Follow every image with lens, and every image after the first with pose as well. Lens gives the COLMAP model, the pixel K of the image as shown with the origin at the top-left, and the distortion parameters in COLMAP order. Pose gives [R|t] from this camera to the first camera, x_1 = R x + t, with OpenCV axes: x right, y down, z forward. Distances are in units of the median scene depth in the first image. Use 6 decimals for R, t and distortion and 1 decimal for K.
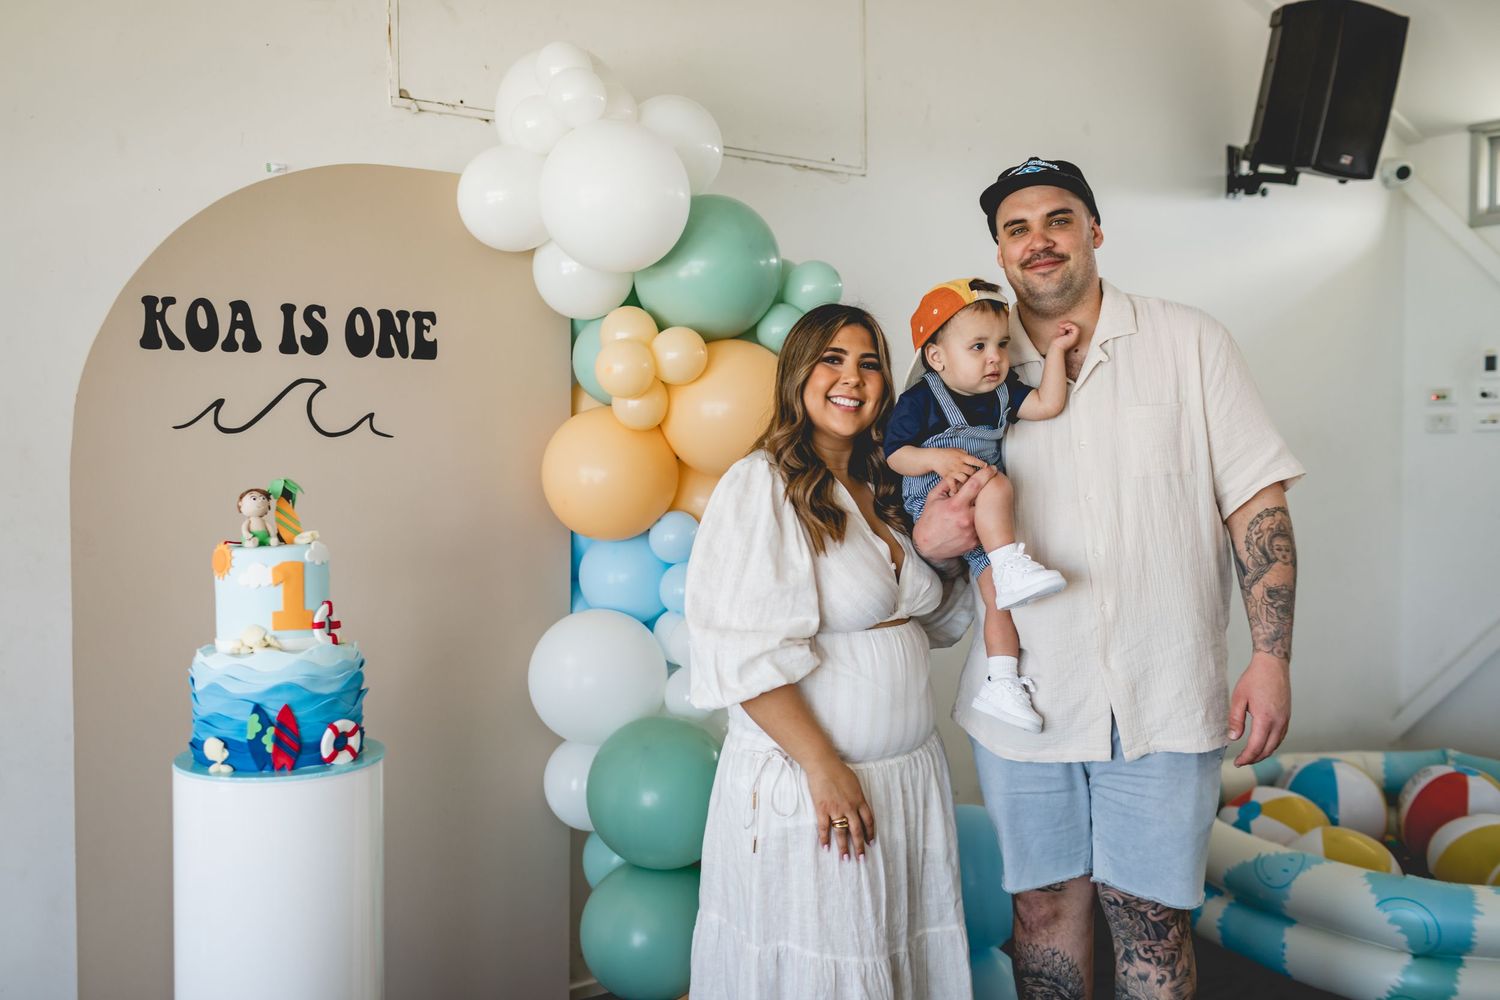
lens RADIAL K [[1398.0, 0, 750.0], [0, 1398.0, 500.0], [0, 0, 1]] dist [-0.002502, -0.005066]
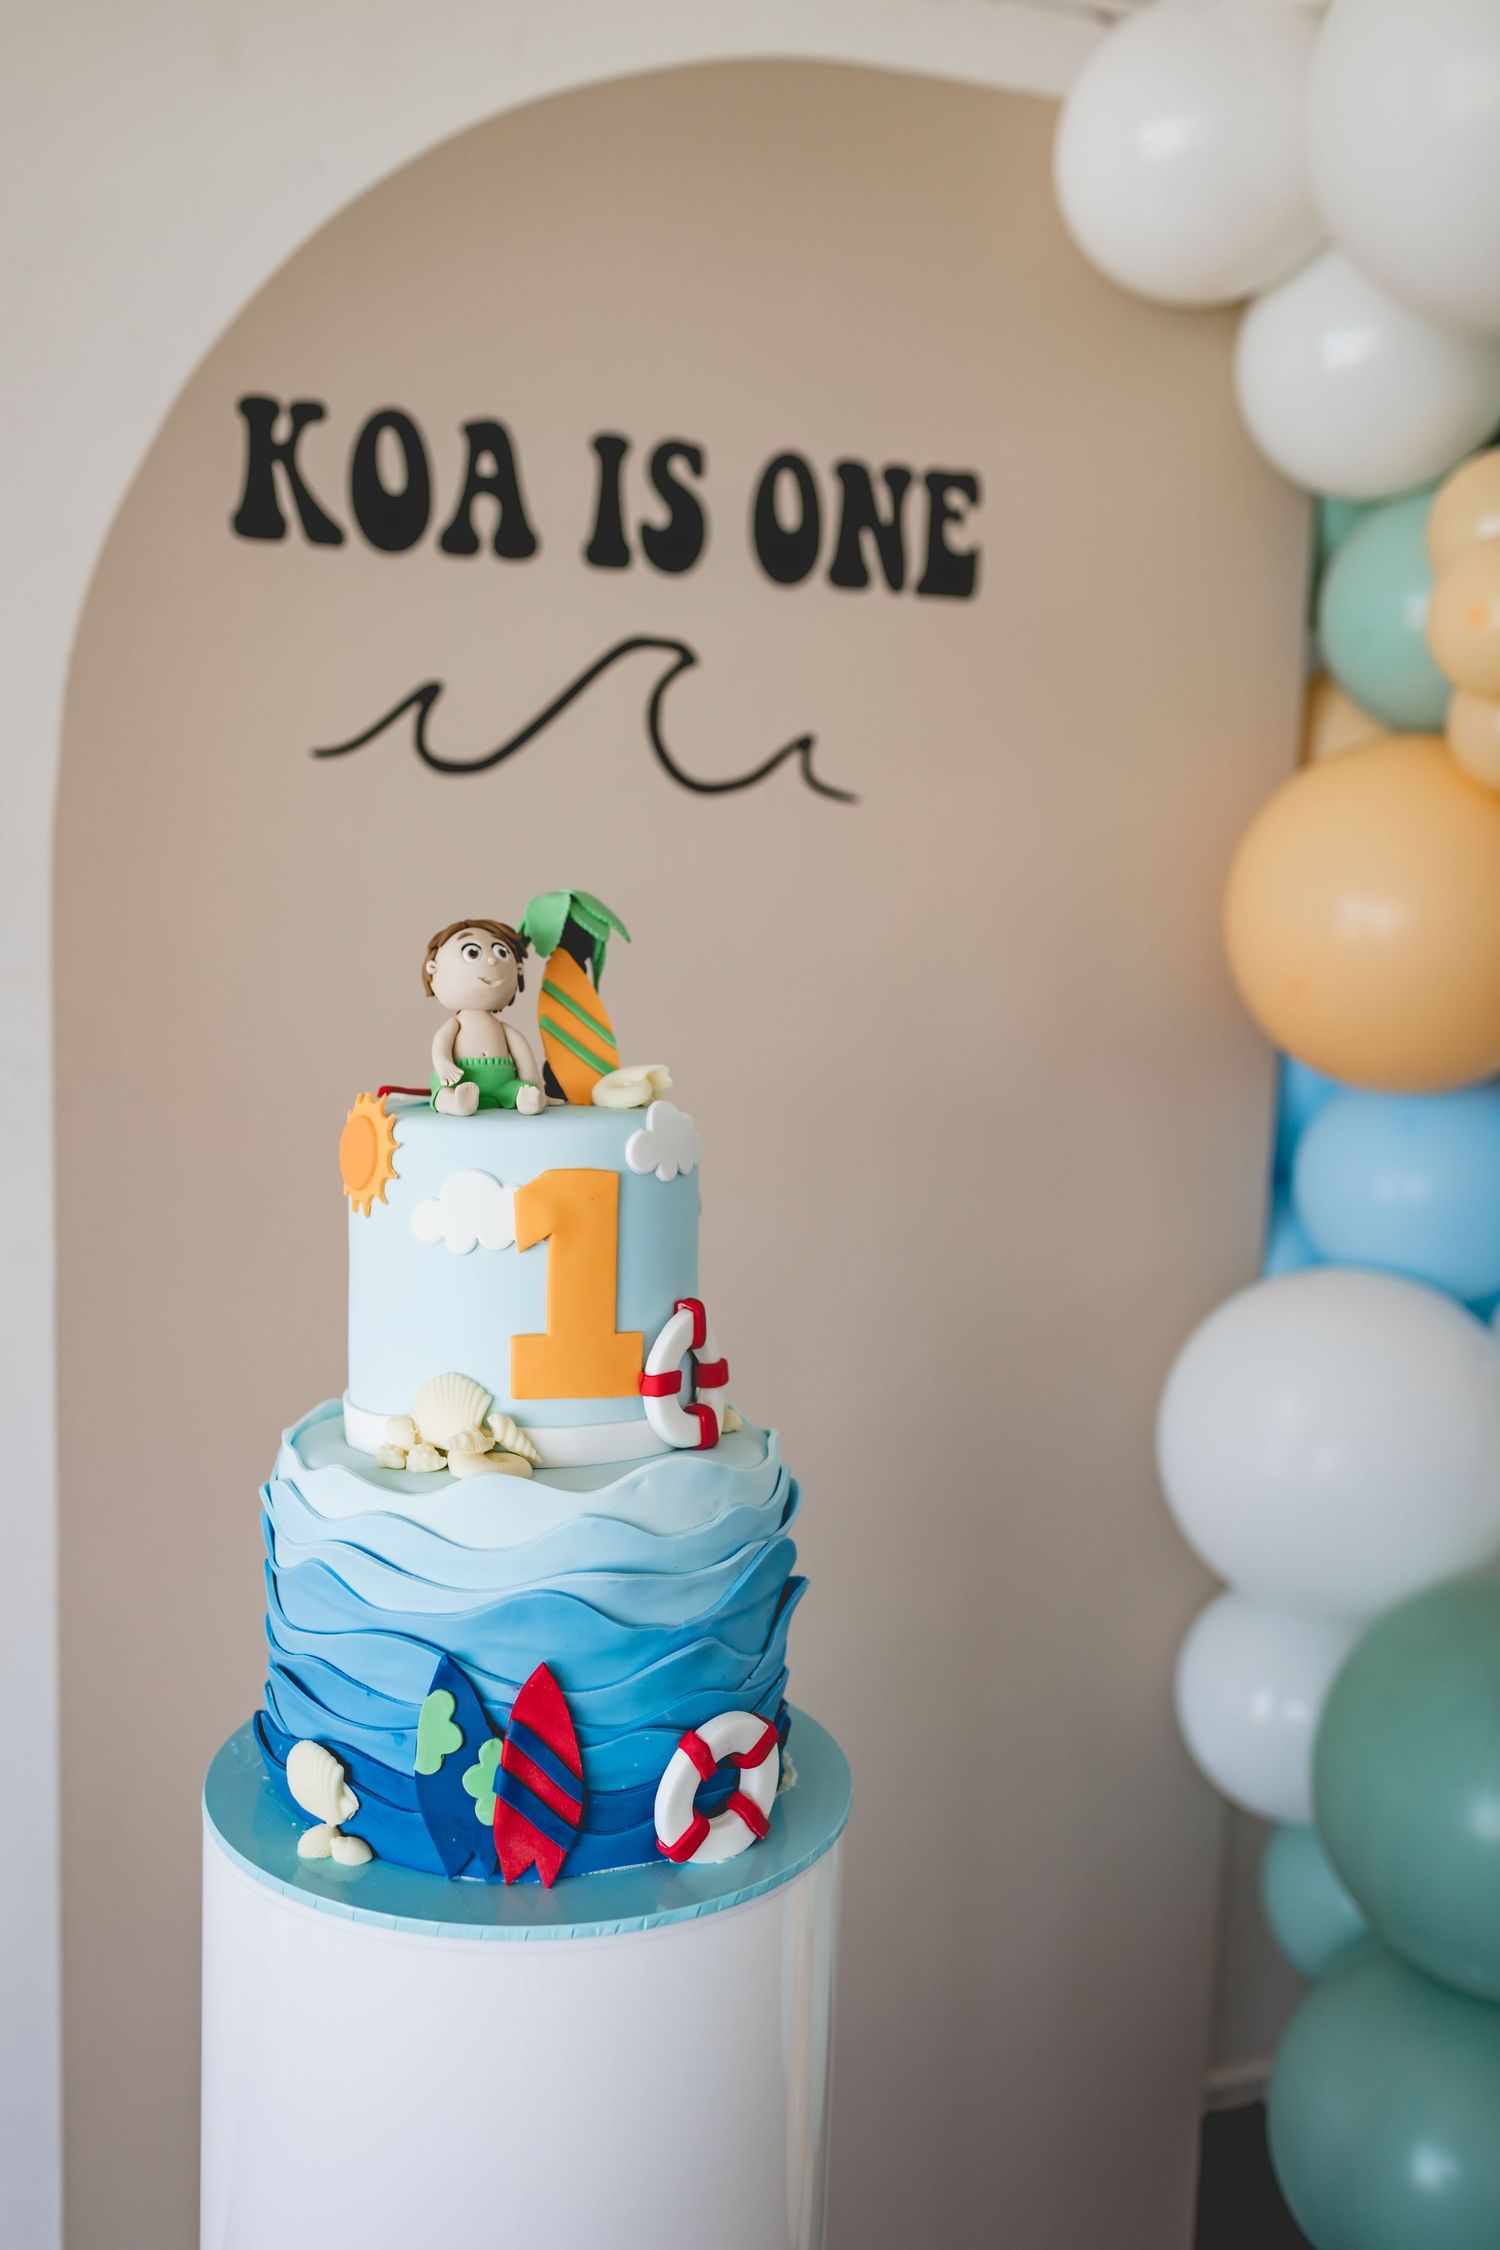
lens RADIAL K [[2097.0, 0, 750.0], [0, 2097.0, 1125.0], [0, 0, 1]] dist [-0.002502, -0.005066]
pose [[0.966752, 0.059822, -0.248620, -0.177466], [-0.040059, 0.995676, 0.083807, -0.004184], [0.252559, -0.071061, 0.964969, 0.561877]]
